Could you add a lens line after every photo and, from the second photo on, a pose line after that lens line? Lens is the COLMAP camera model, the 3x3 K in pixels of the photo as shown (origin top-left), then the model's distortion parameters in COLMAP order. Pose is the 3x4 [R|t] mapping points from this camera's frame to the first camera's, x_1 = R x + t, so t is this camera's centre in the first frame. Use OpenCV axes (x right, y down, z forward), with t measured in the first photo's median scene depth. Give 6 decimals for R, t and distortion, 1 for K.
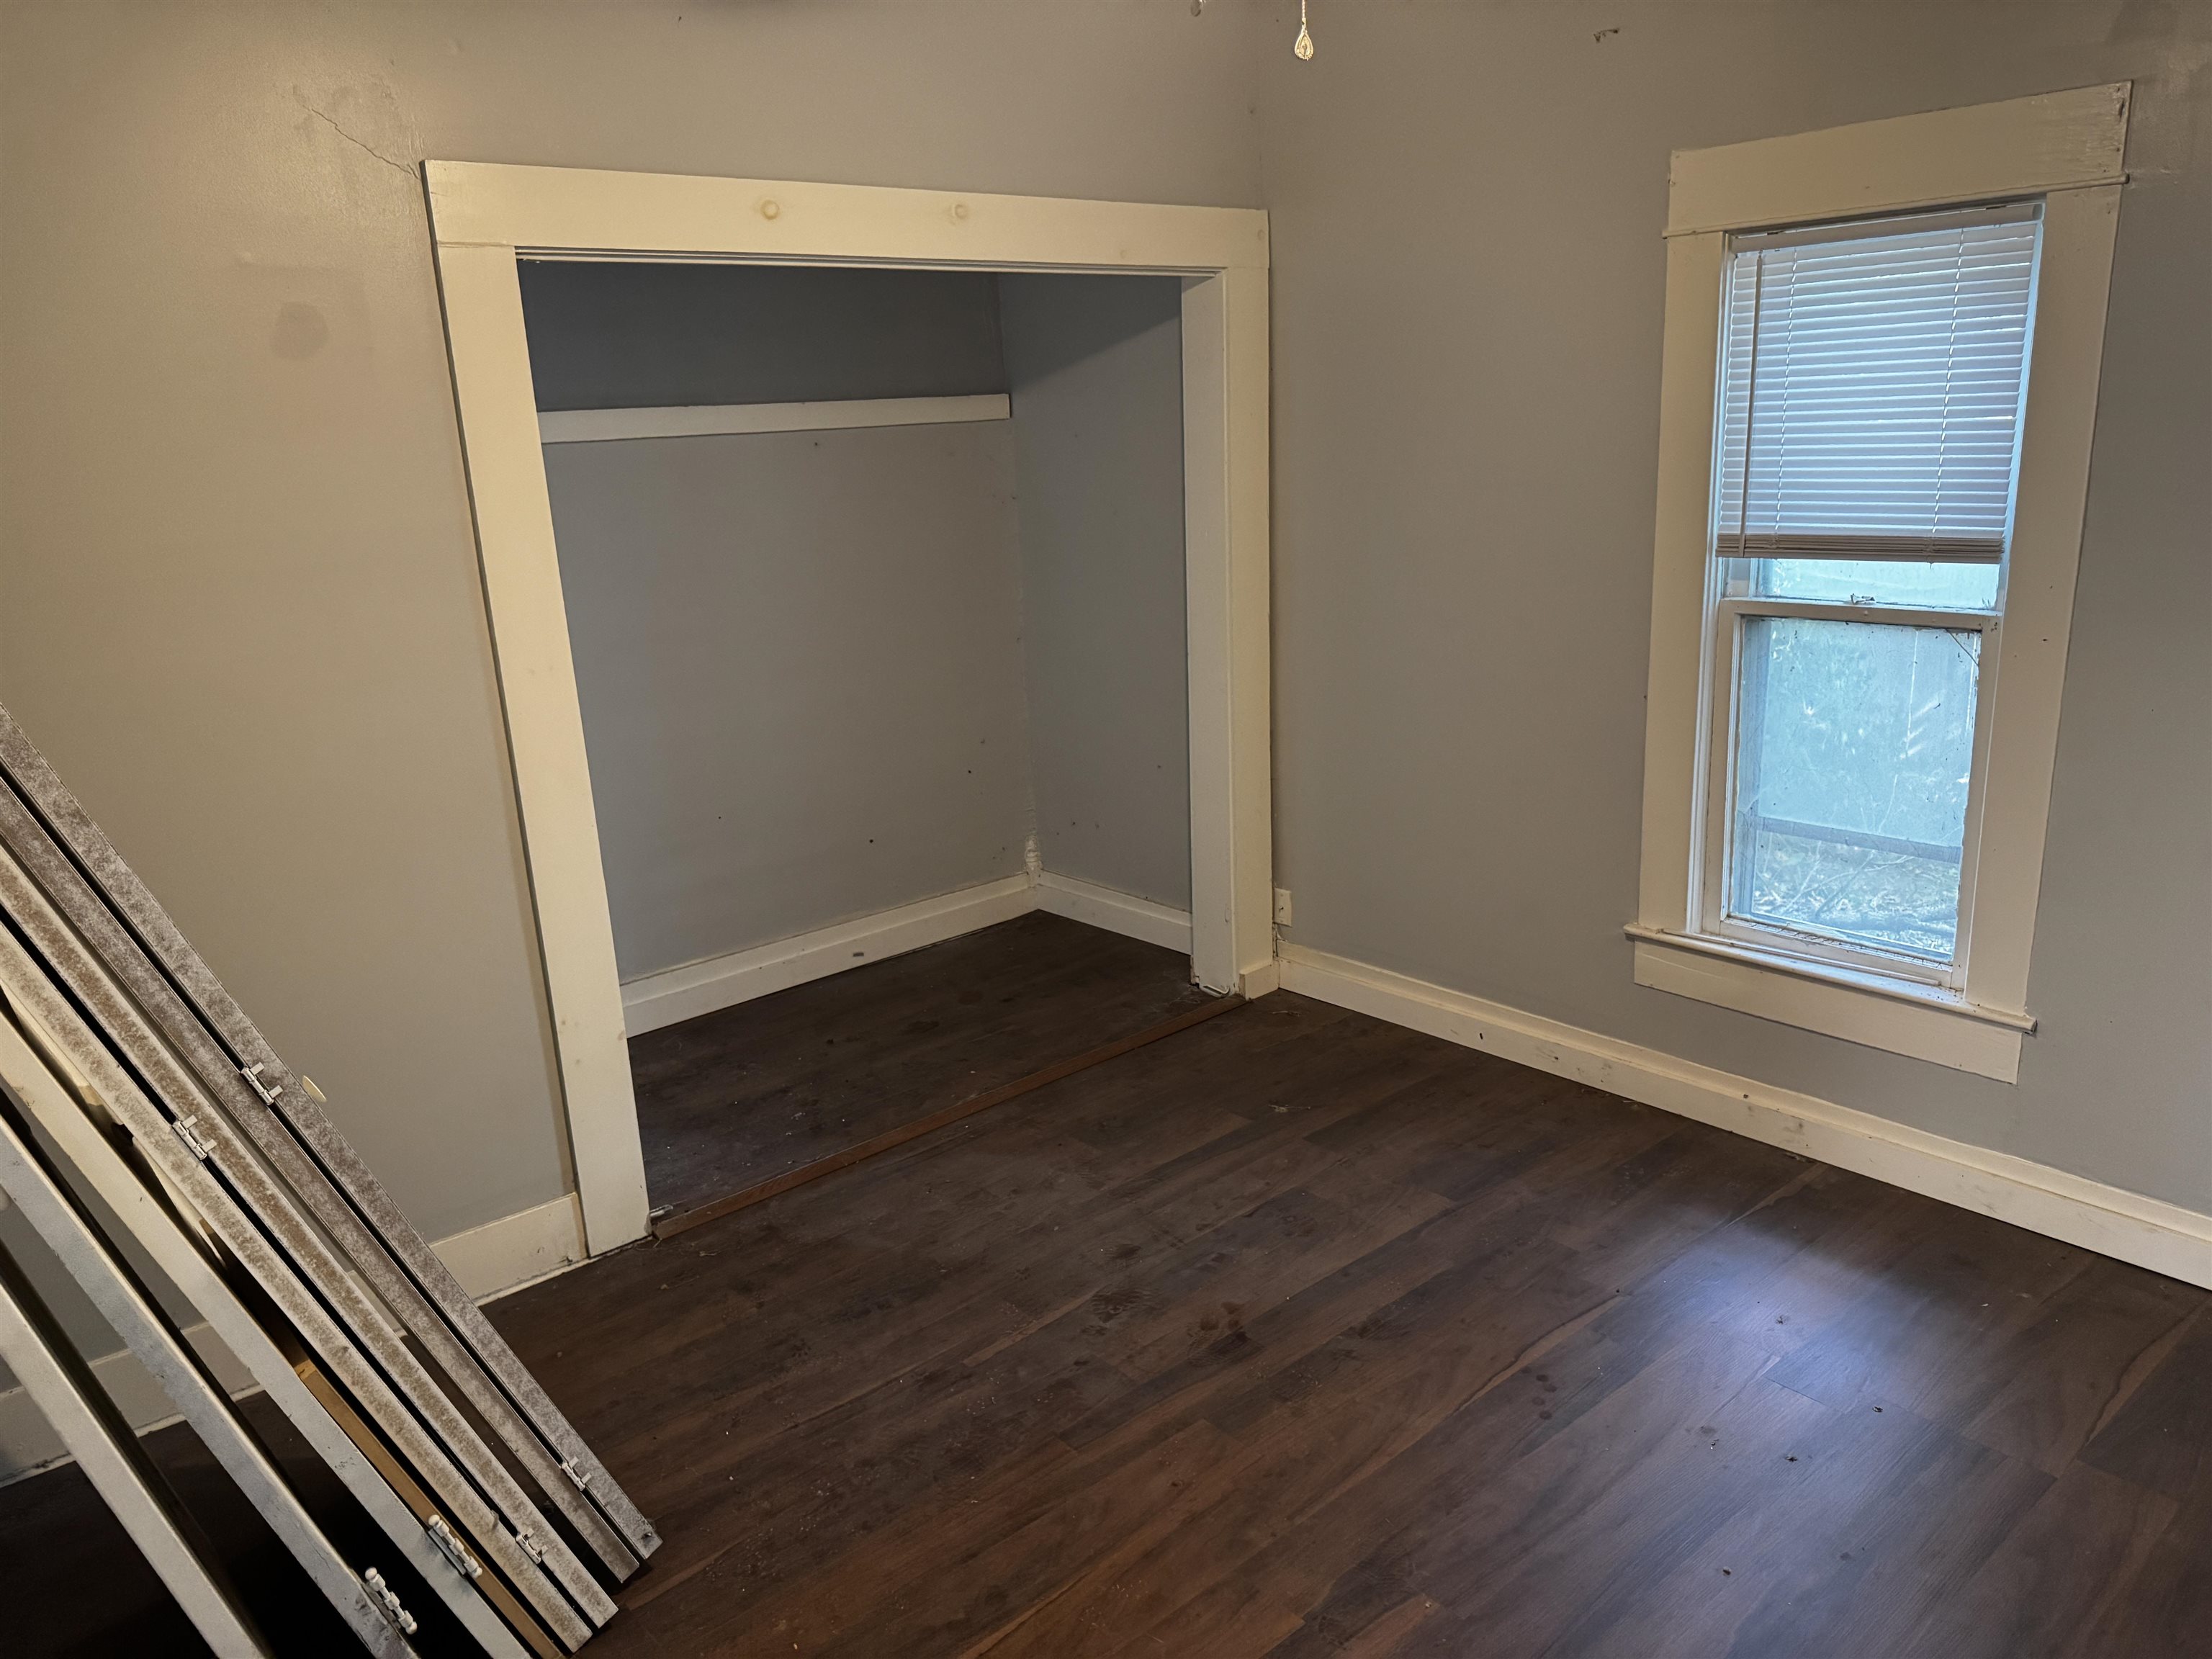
lens RADIAL K [[1562.9, 0, 1106.0], [0, 1562.9, 829.5], [0, 0, 1]] dist [0.059955, -0.122314]
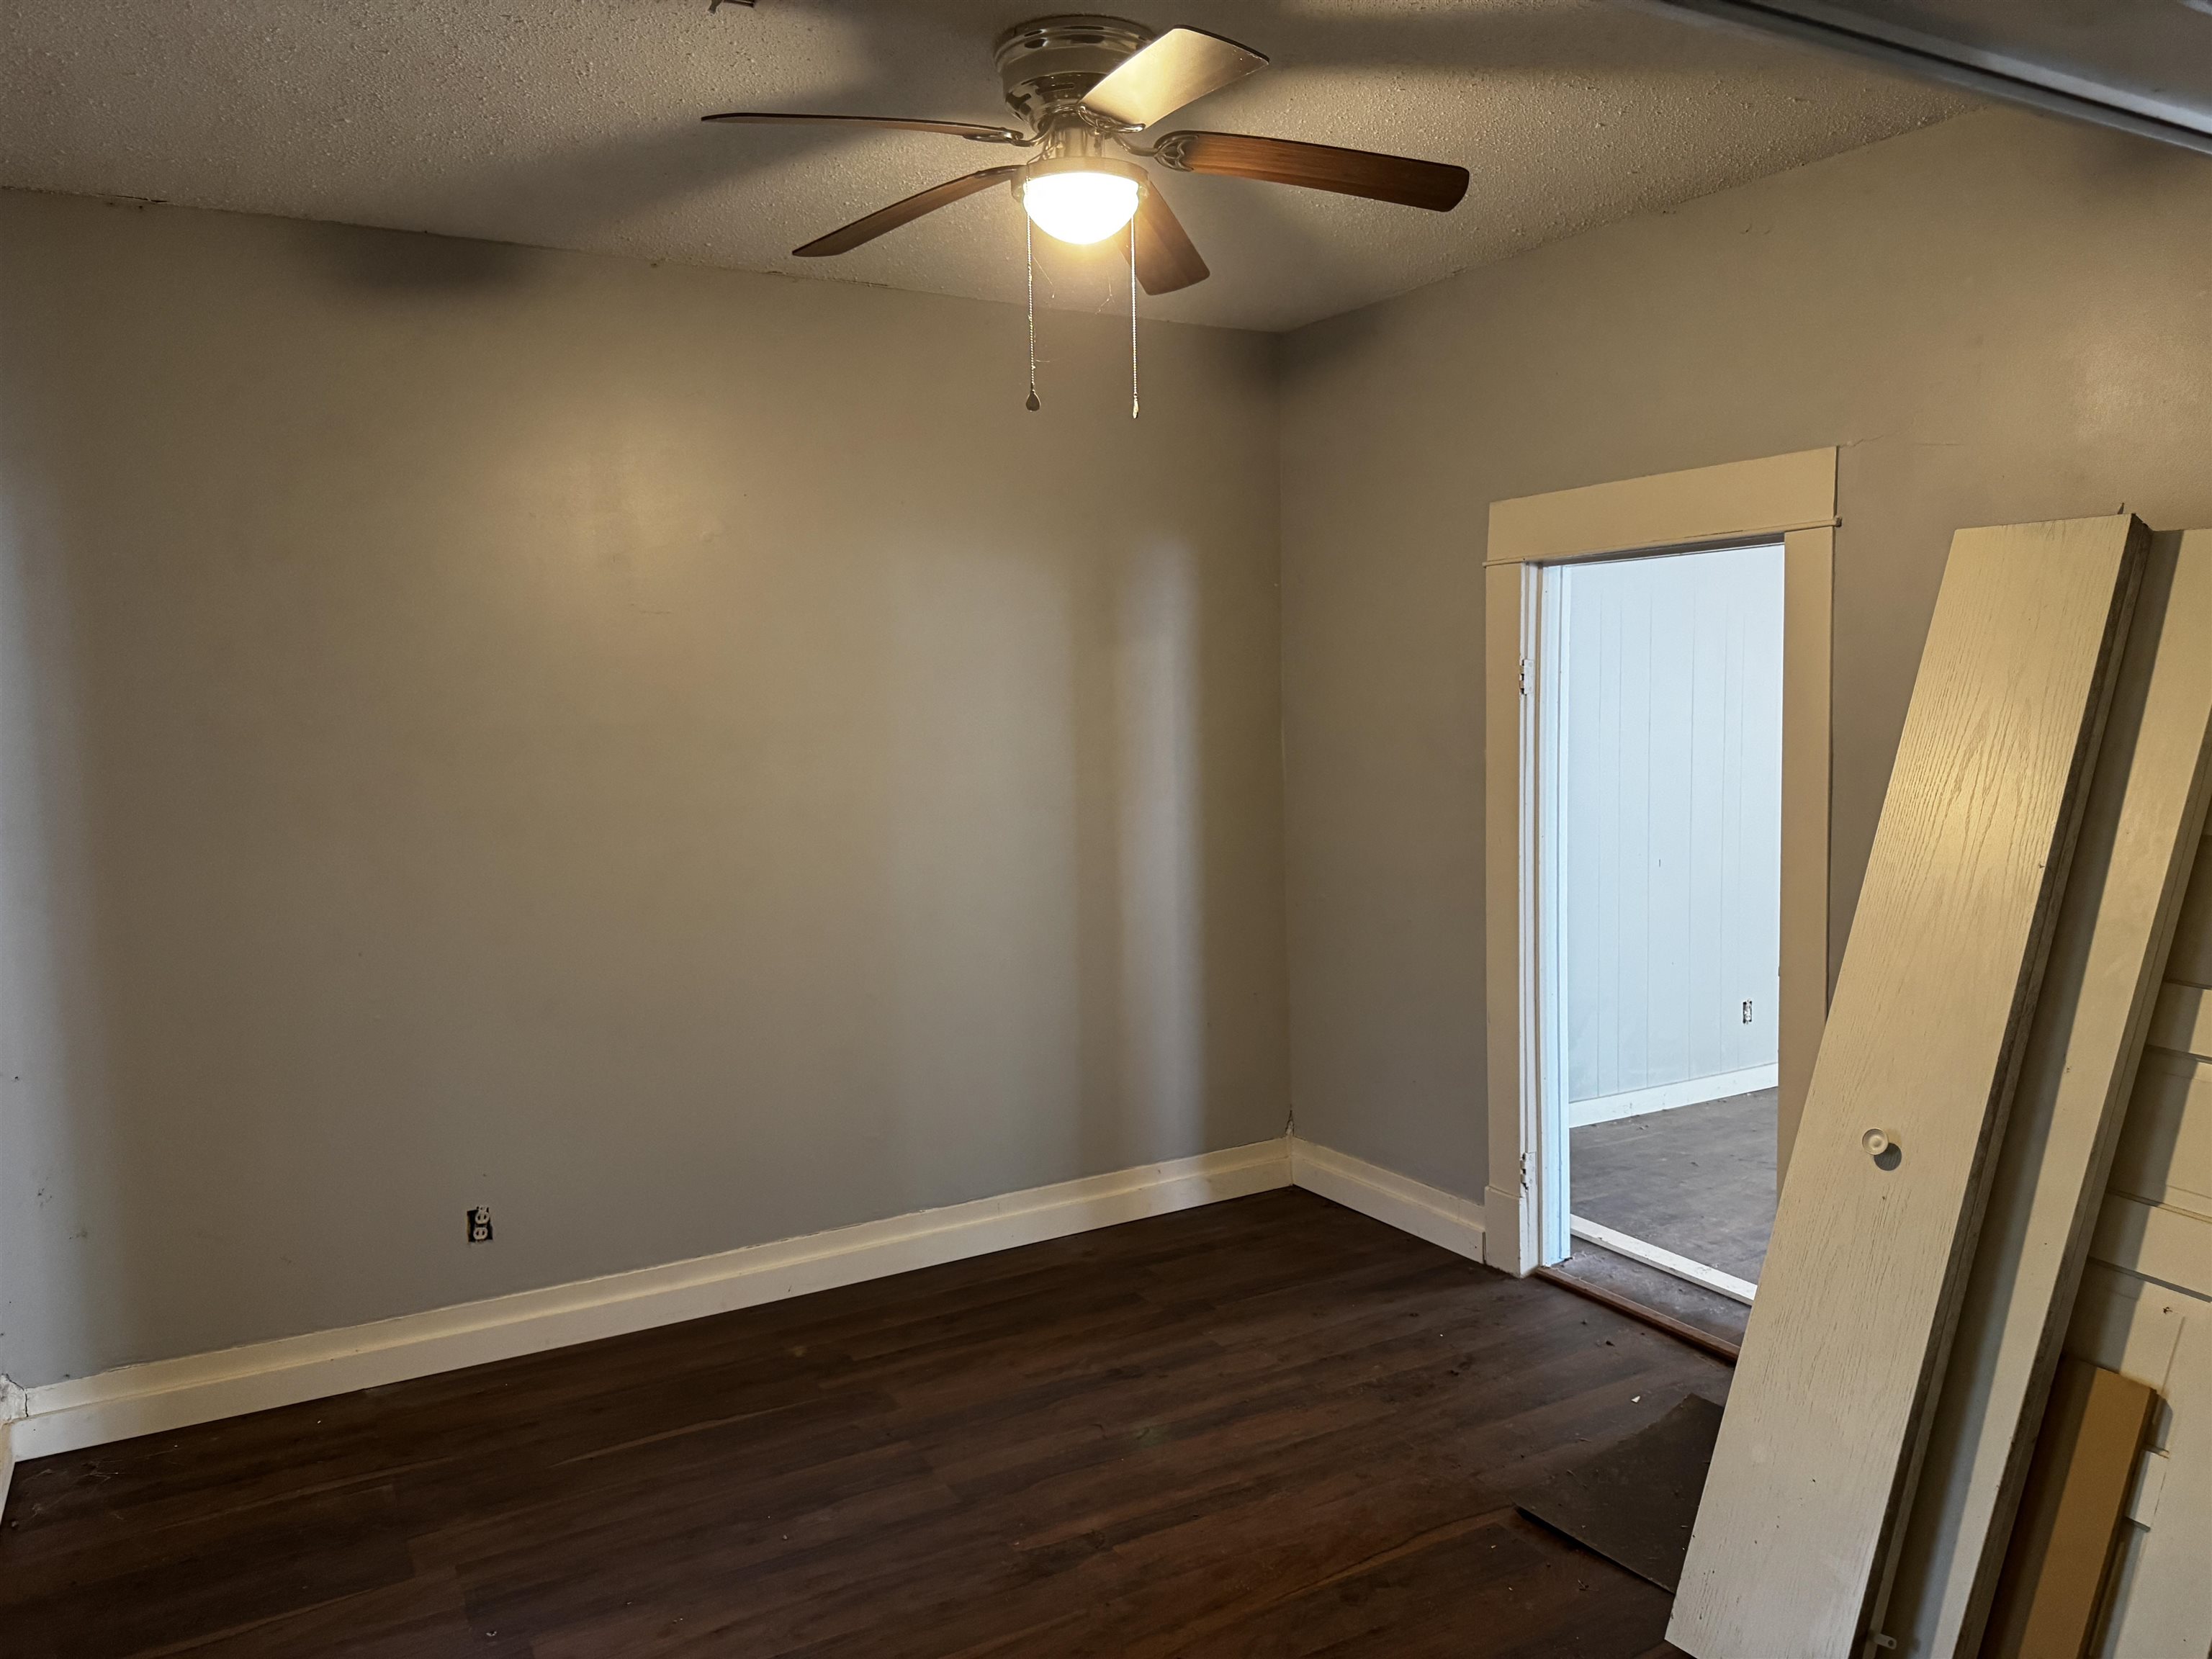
lens RADIAL K [[1562.9, 0, 1106.0], [0, 1562.9, 829.5], [0, 0, 1]] dist [0.059955, -0.122314]
pose [[-0.980092, 0.053420, 0.191225, -0.144884], [0.115856, 0.936026, 0.332314, -0.473172], [-0.161239, 0.347853, -0.923580, 1.893426]]
